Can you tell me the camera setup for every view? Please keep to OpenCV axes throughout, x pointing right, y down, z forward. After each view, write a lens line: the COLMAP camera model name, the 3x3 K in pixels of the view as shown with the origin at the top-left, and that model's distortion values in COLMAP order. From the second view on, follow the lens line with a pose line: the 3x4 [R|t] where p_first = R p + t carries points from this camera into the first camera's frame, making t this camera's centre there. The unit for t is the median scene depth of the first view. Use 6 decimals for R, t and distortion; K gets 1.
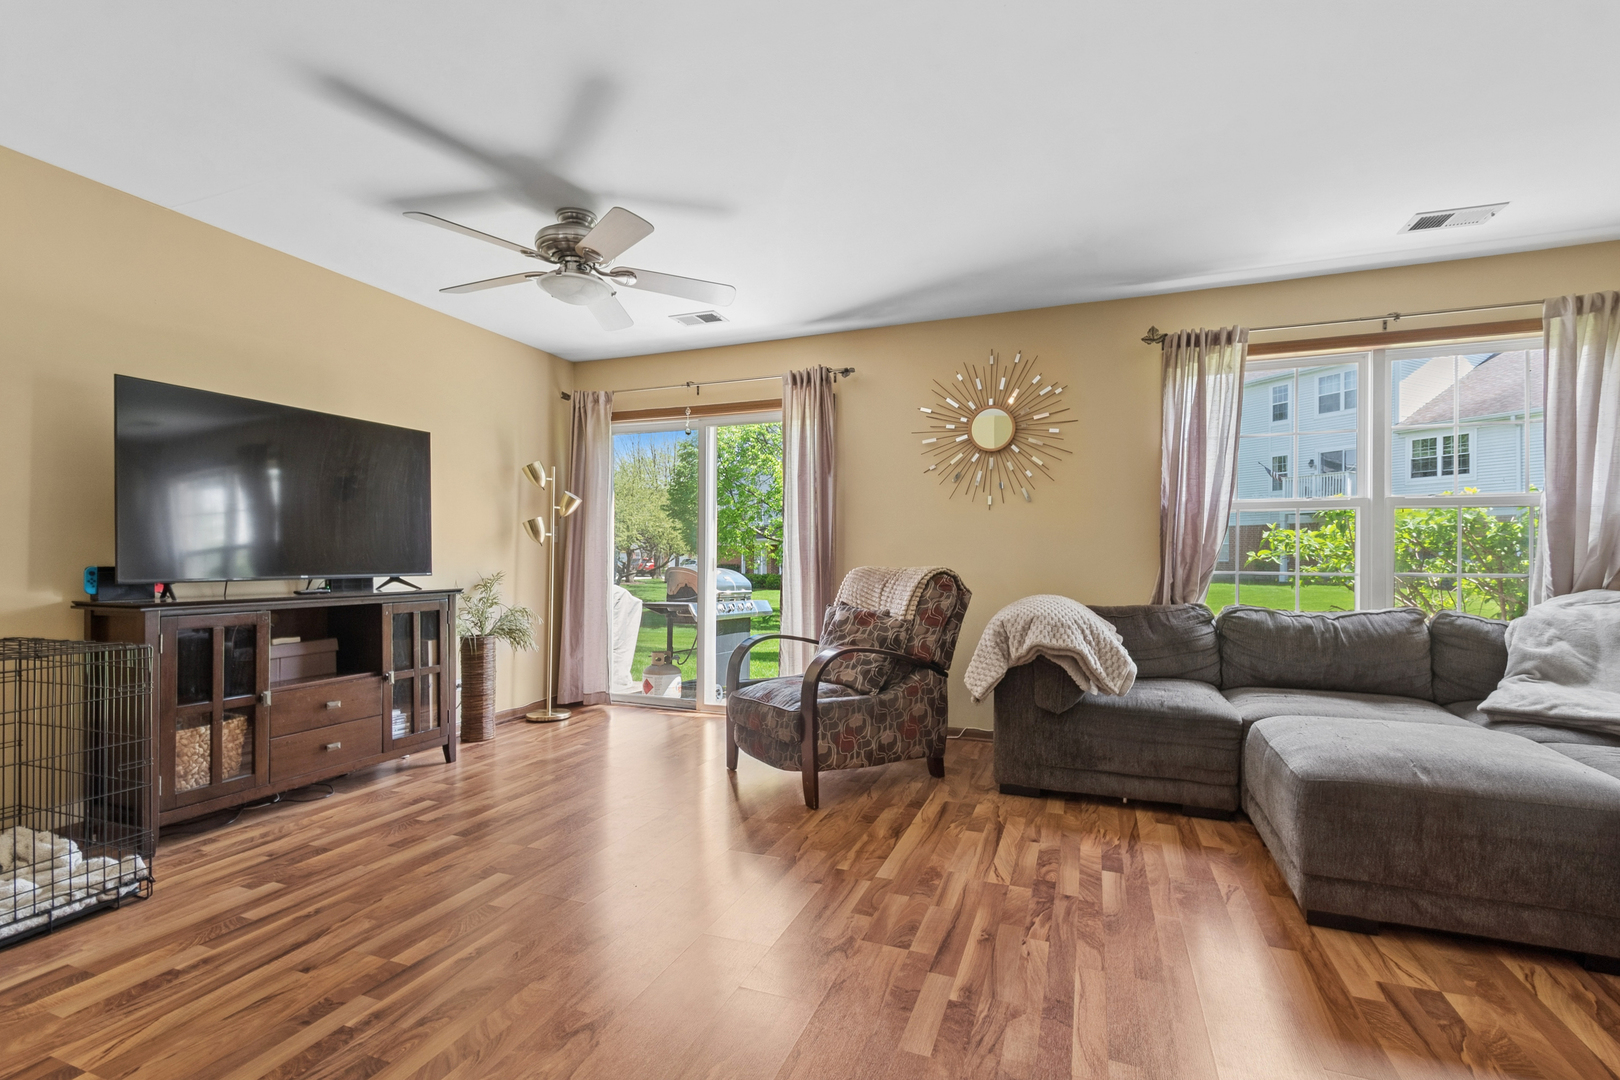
lens RADIAL K [[717.9, 0, 813.8], [0, 717.9, 545.1], [0, 0, 1]] dist [0.000379, -0.001193]
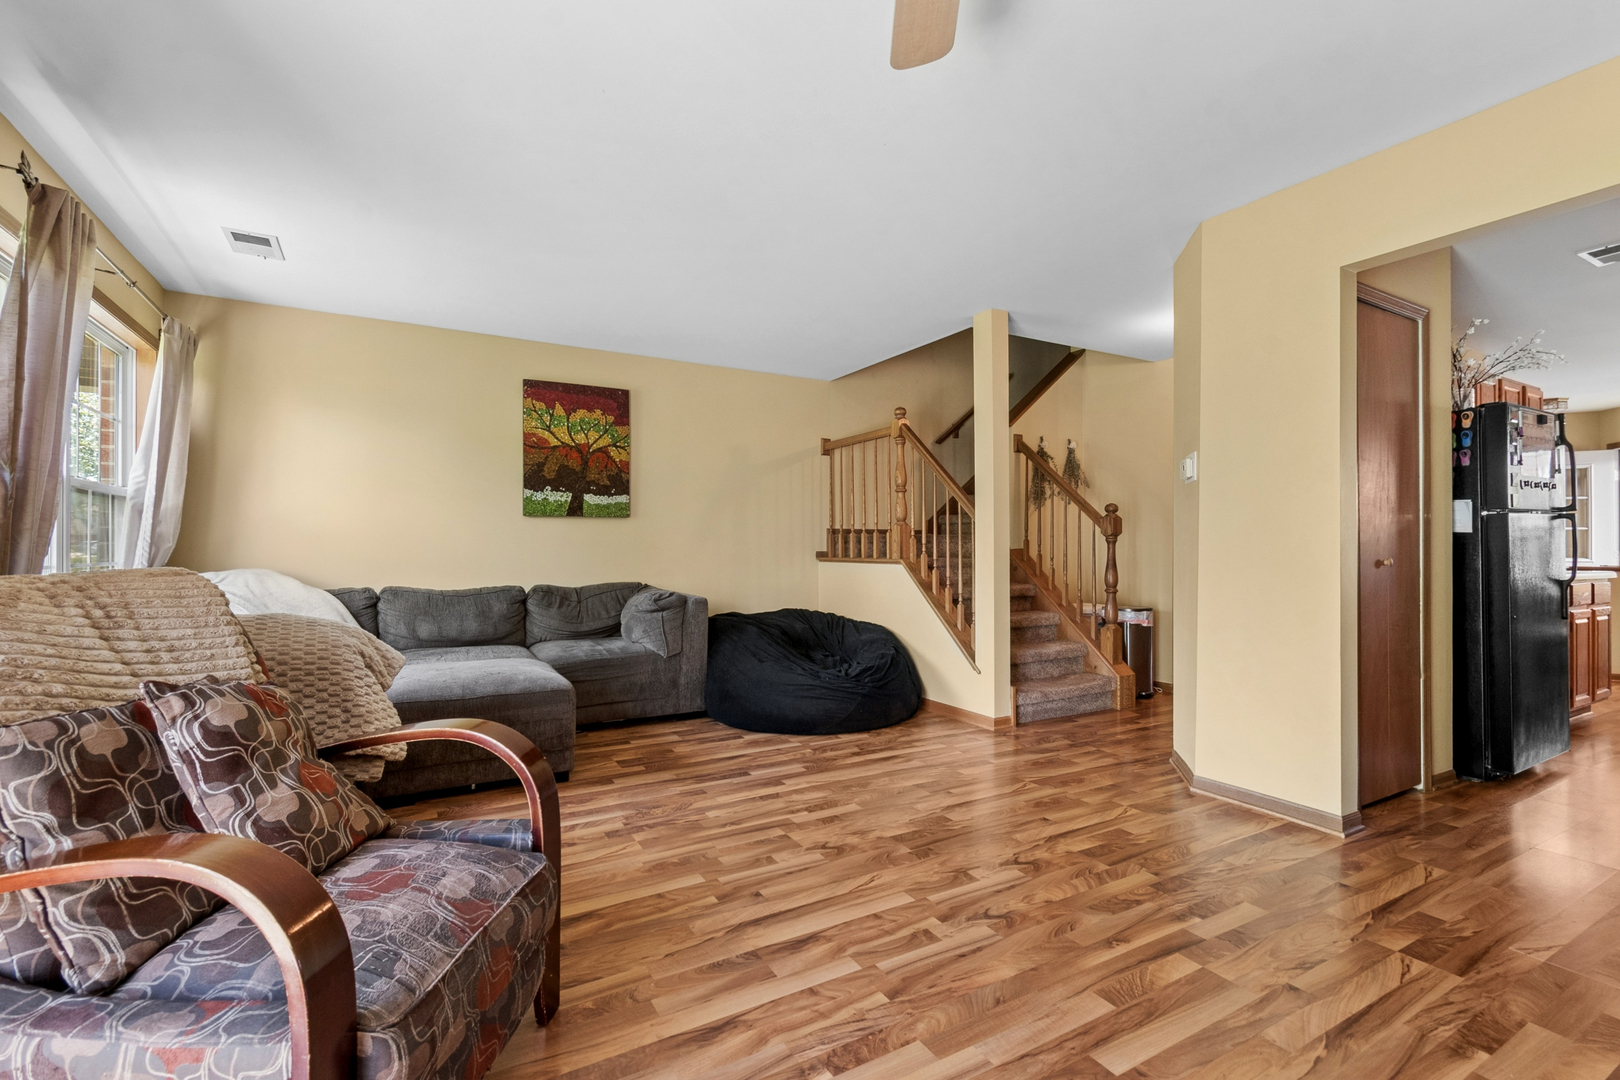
lens RADIAL K [[717.9, 0, 808.2], [0, 717.9, 539.1], [0, 0, 1]] dist [0.000379, -0.001193]
pose [[-0.772549, 0.004121, 0.634942, -0.519925], [-0.015240, 0.999571, -0.025030, 0.021429], [-0.634772, -0.029014, -0.772154, 1.370028]]
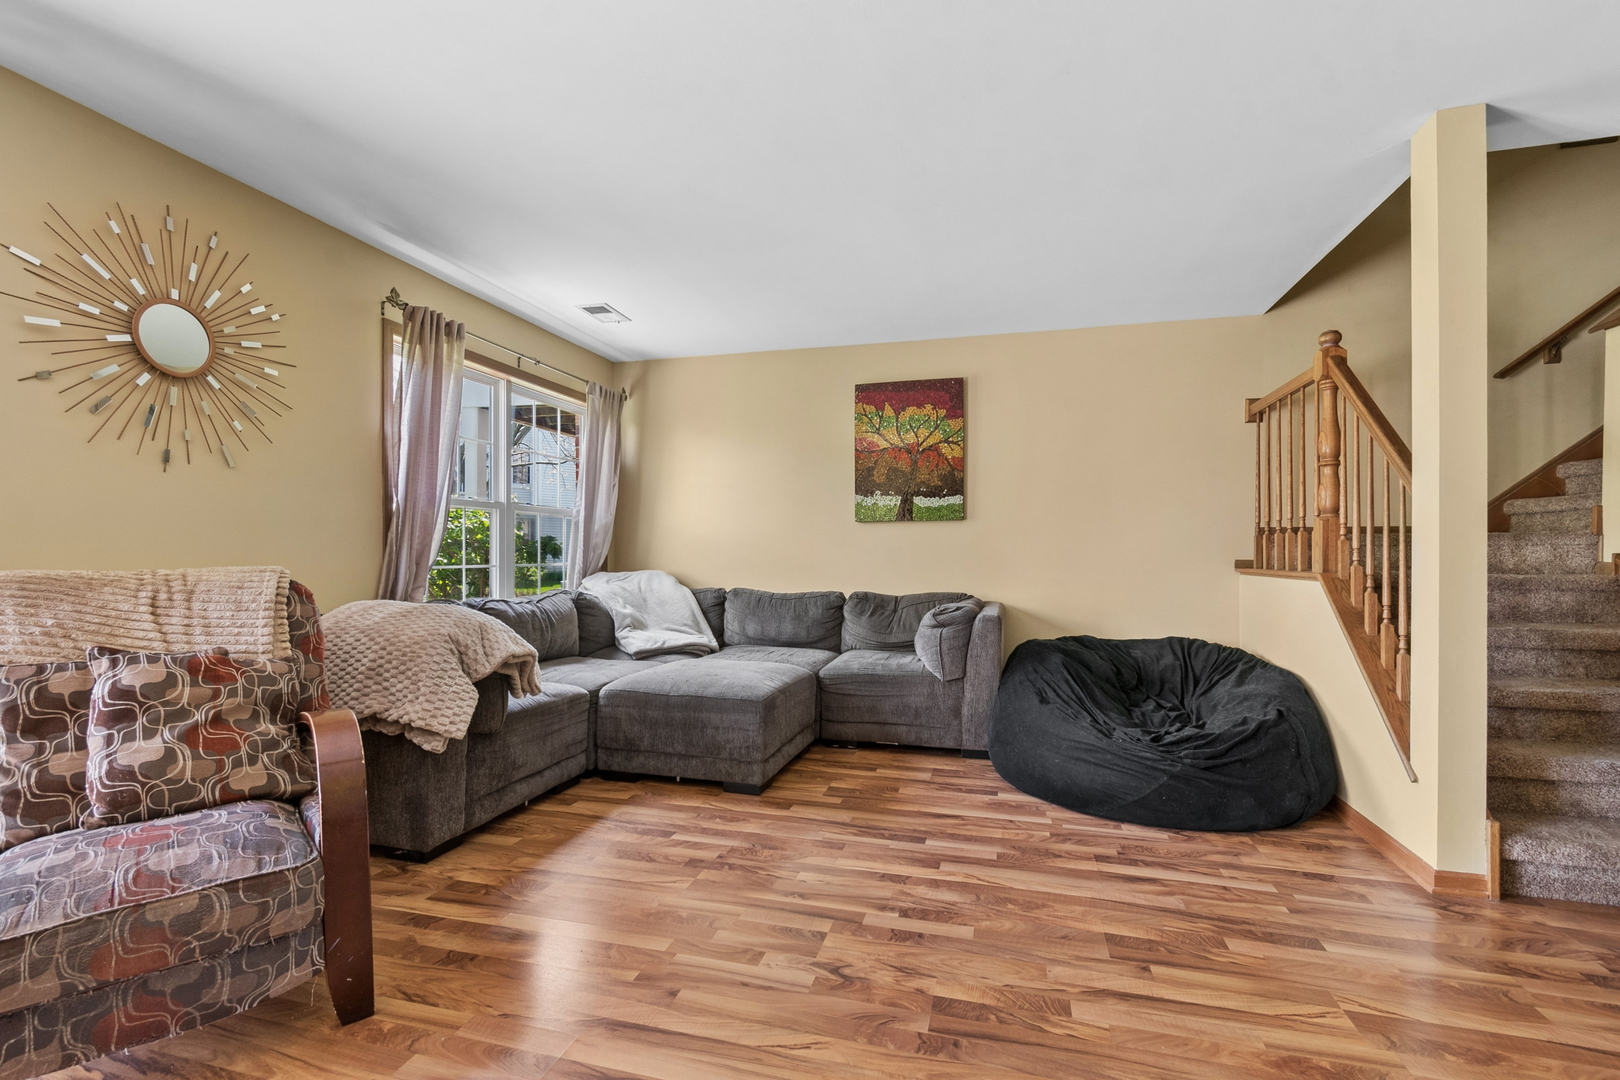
lens RADIAL K [[717.9, 0, 810.9], [0, 717.9, 555.3], [0, 0, 1]] dist [0.000379, -0.001193]
pose [[-0.098936, -0.005202, 0.995080, -0.599109], [-0.022530, 0.999742, 0.002986, 0.010122], [-0.994839, -0.022124, -0.099028, 0.760198]]
